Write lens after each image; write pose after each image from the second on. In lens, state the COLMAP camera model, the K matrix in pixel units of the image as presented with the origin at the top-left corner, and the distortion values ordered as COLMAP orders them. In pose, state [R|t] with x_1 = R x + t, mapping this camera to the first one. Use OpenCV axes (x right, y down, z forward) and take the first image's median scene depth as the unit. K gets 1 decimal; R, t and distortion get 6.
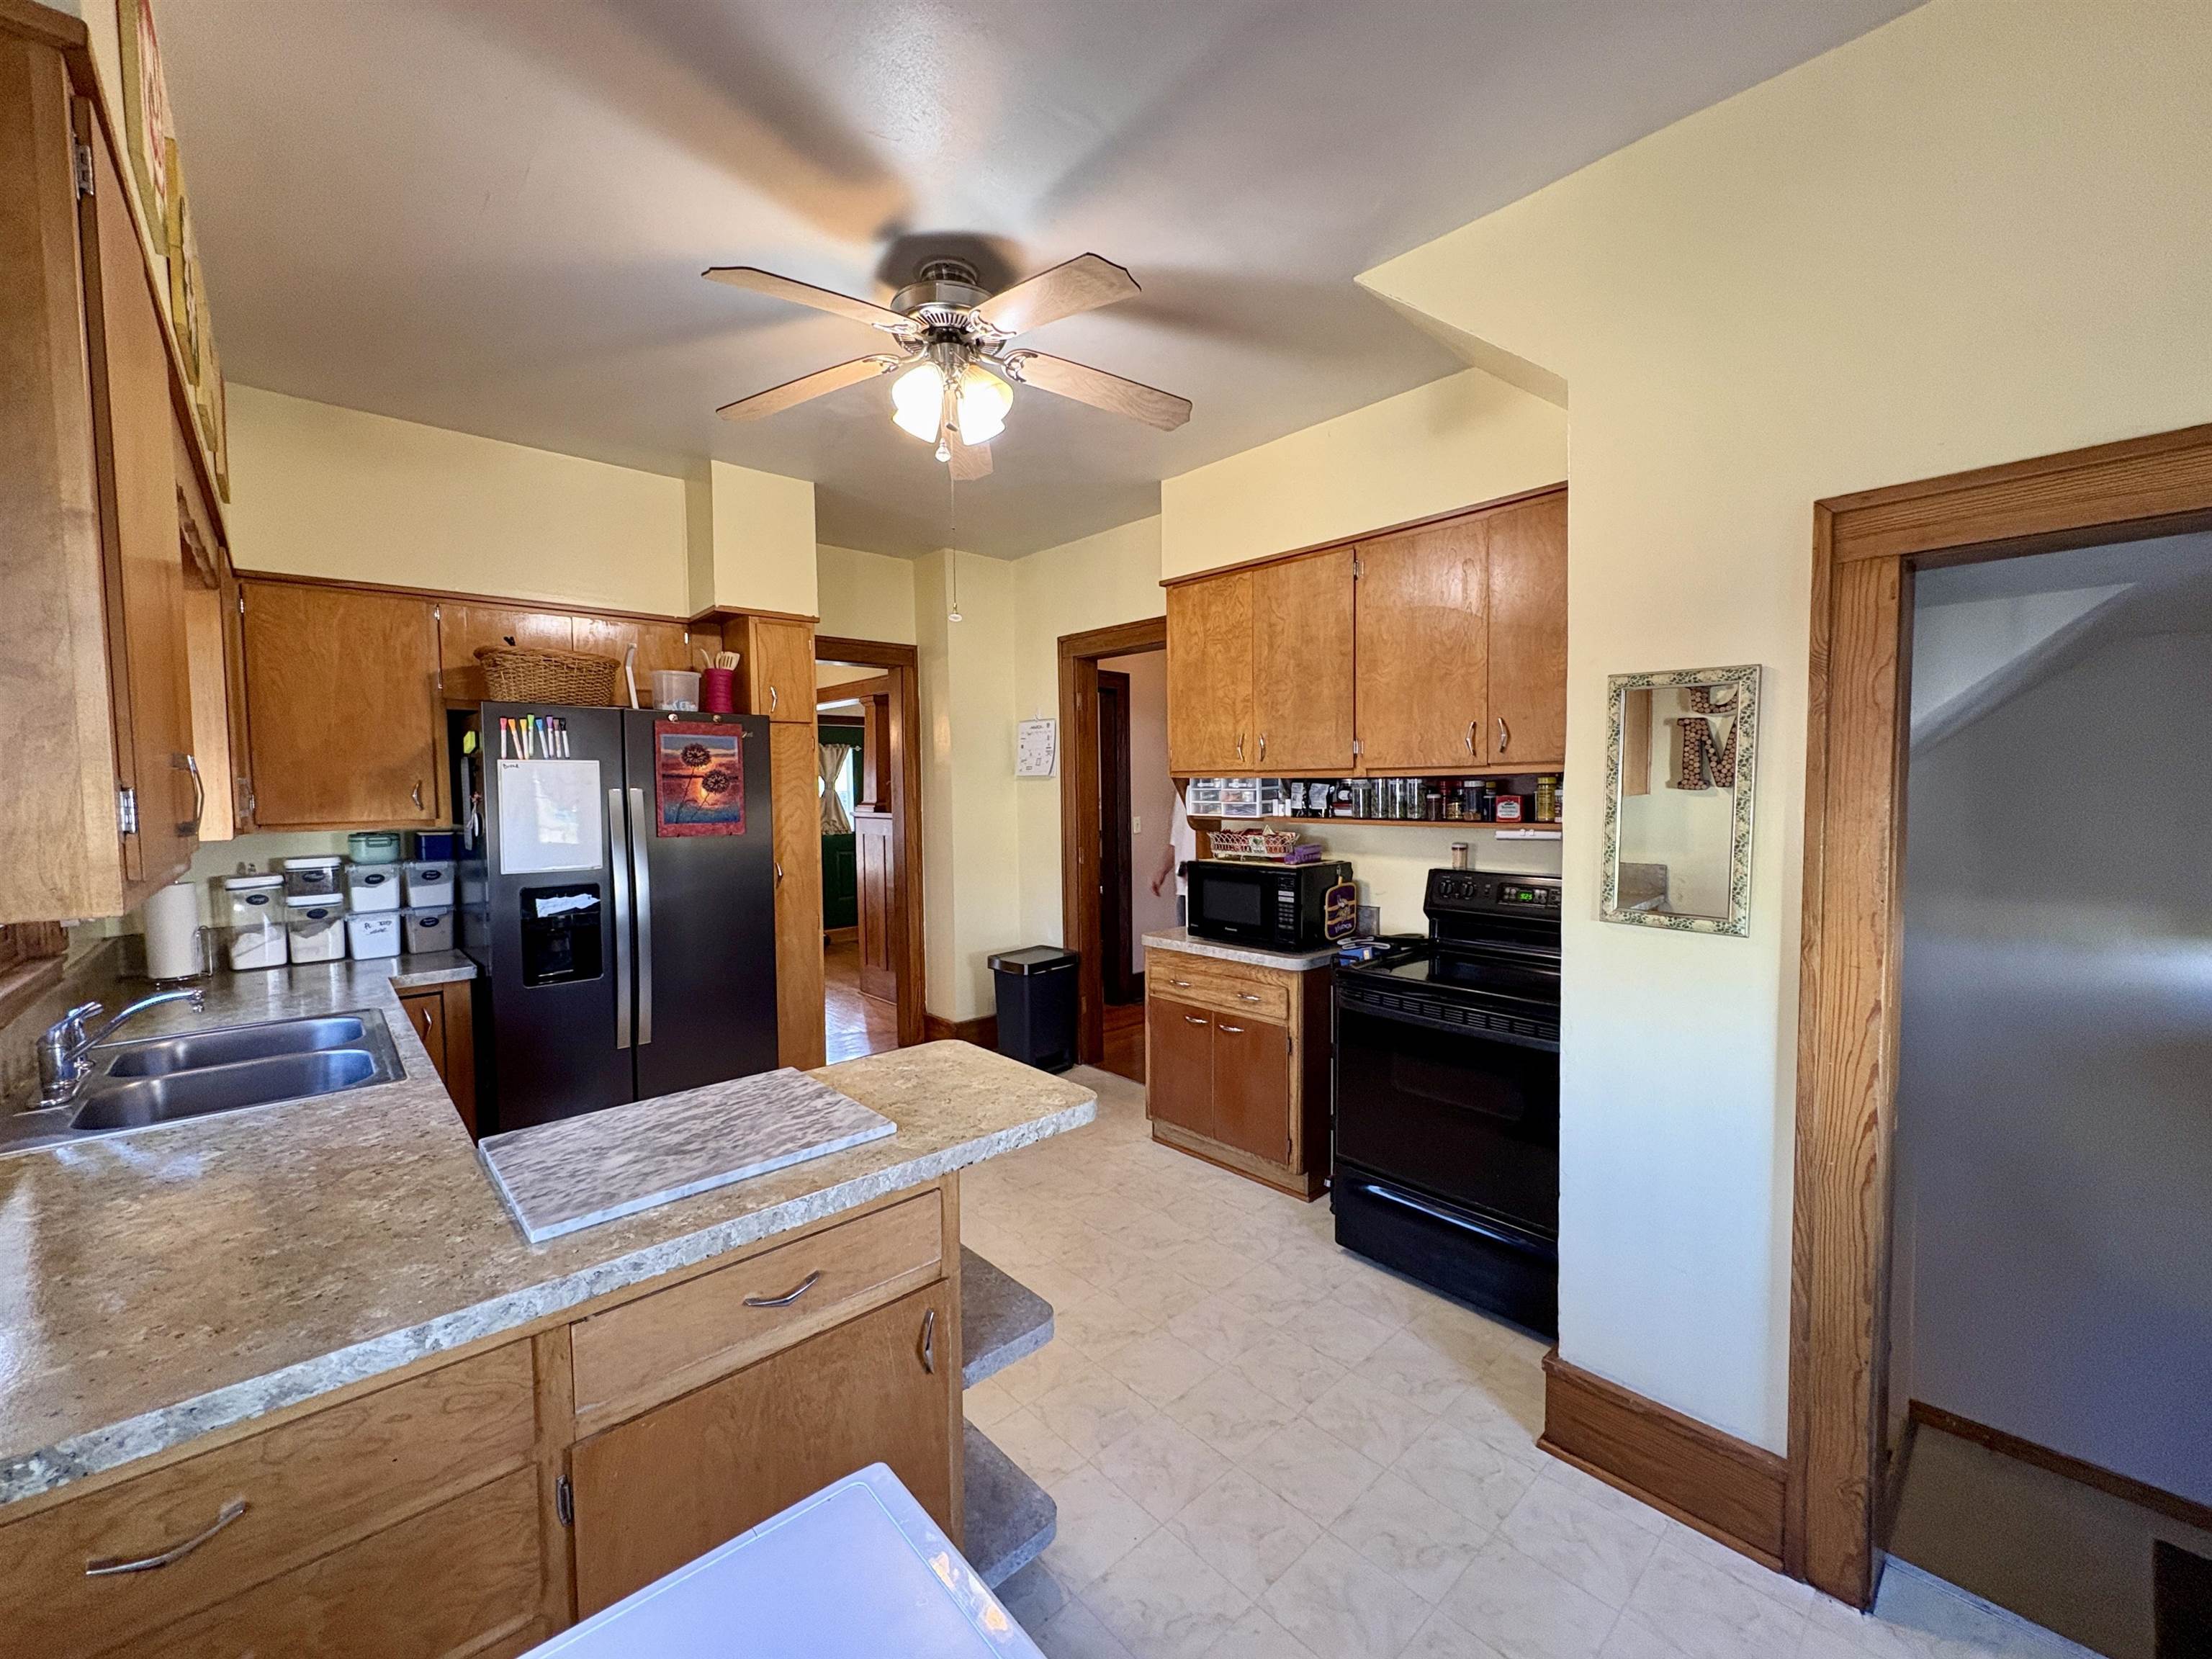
lens RADIAL K [[879.0, 0, 1106.0], [0, 879.0, 829.5], [0, 0, 1]] dist [-0.001334, 0.000053]
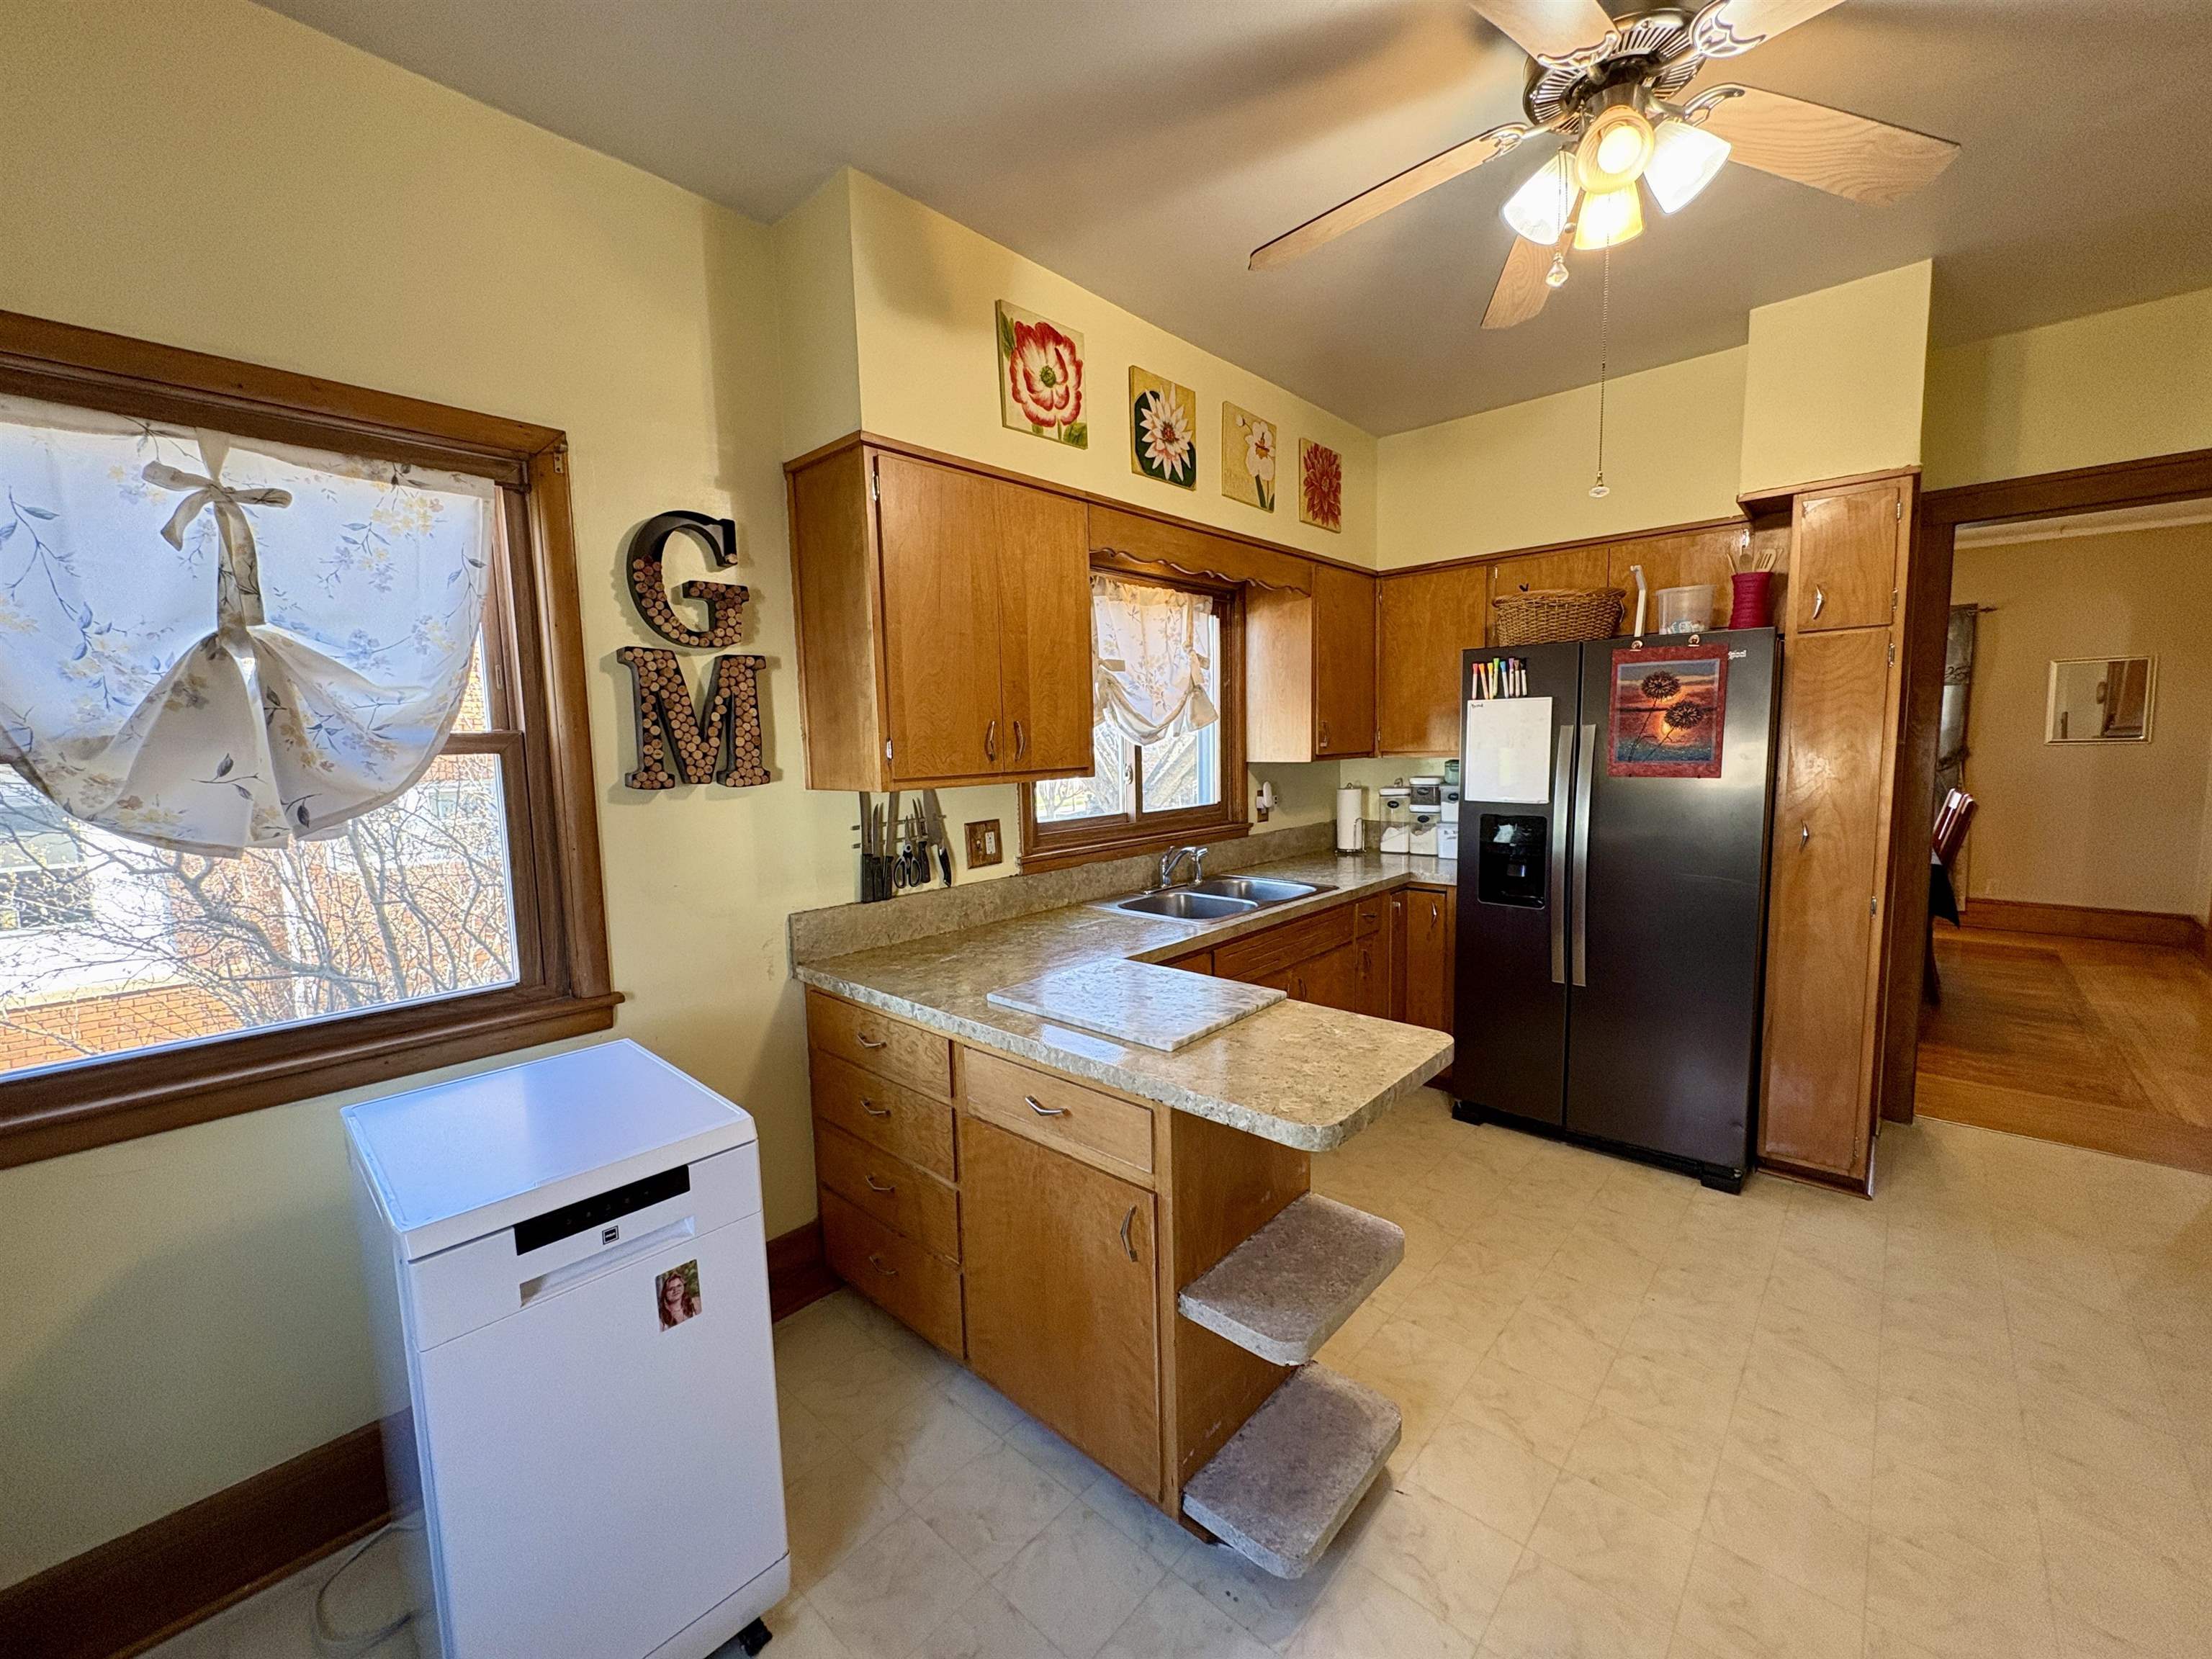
lens RADIAL K [[879.0, 0, 1106.0], [0, 879.0, 829.5], [0, 0, 1]] dist [-0.001334, 0.000053]
pose [[0.091298, 0.114435, -0.989227, 0.395000], [-0.027916, 0.993279, 0.112328, -0.026018], [0.995432, 0.017360, 0.093879, 0.396162]]
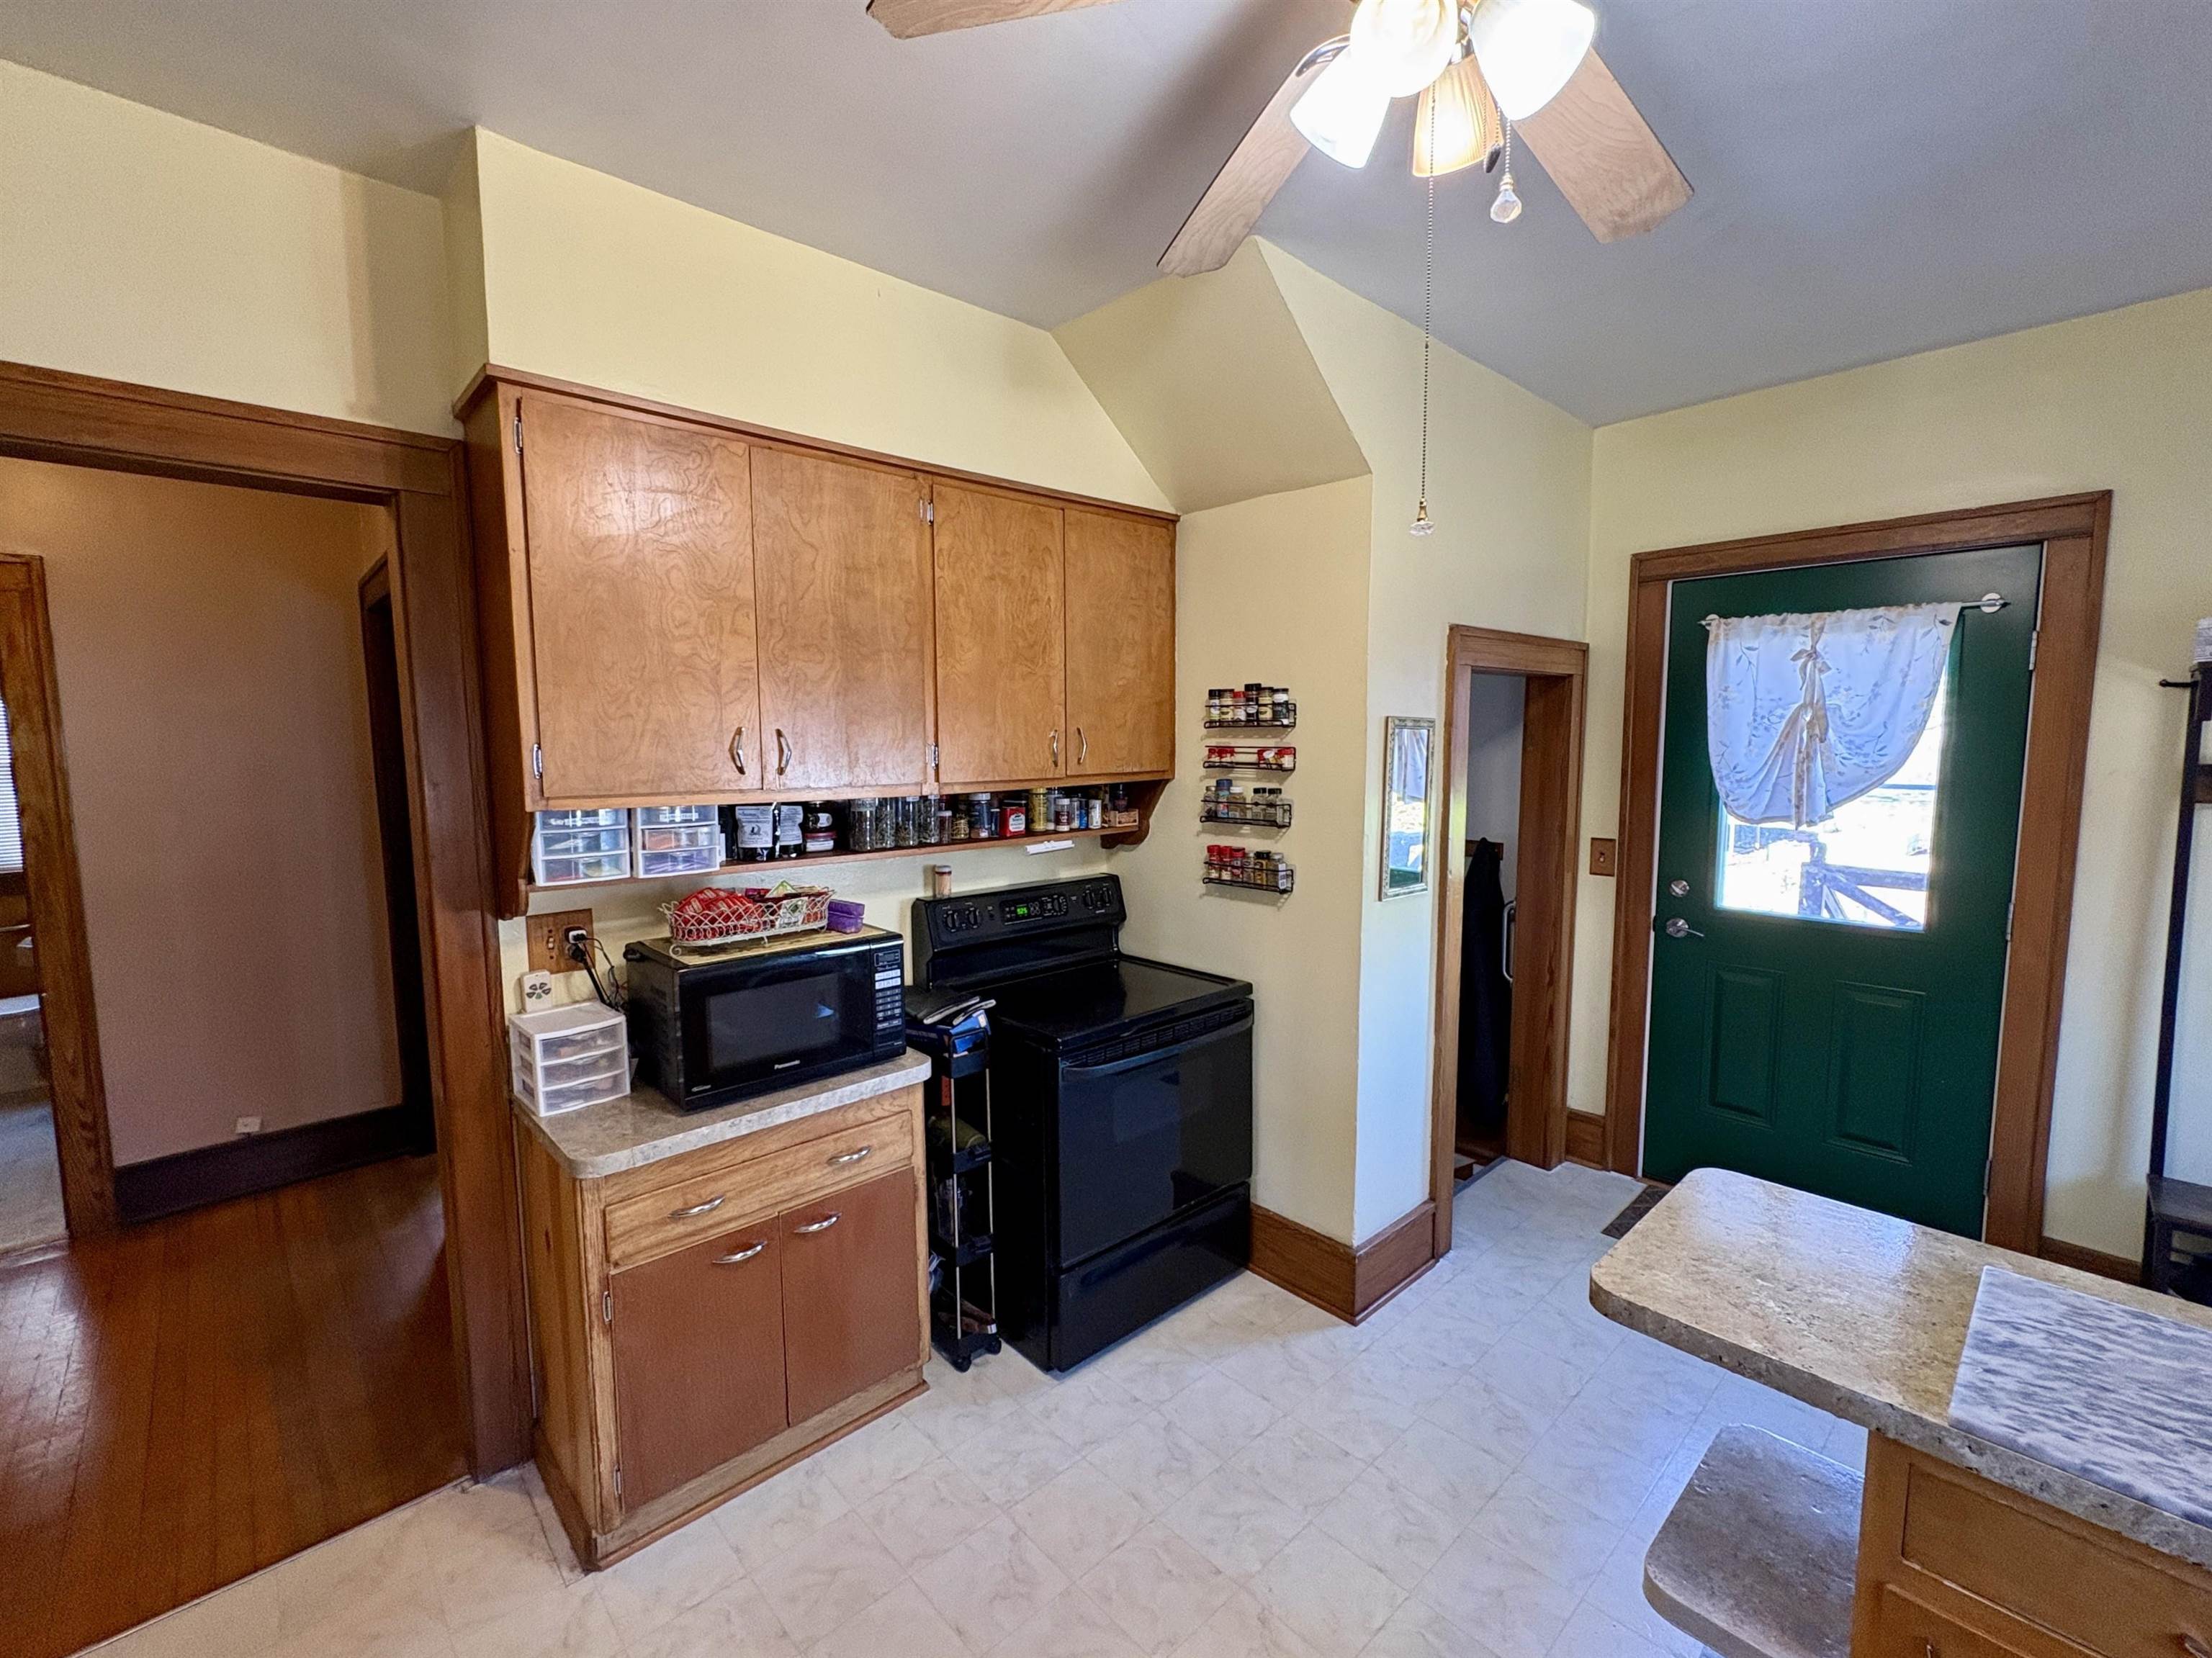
lens RADIAL K [[945.8, 0, 1106.0], [0, 945.8, 829.0], [0, 0, 1]] dist [0.002156, 0.000108]
pose [[-0.003658, -0.088100, 0.996105, -0.526292], [0.056244, 0.994517, 0.088166, -0.095745], [-0.998410, 0.056348, 0.001317, 0.872423]]
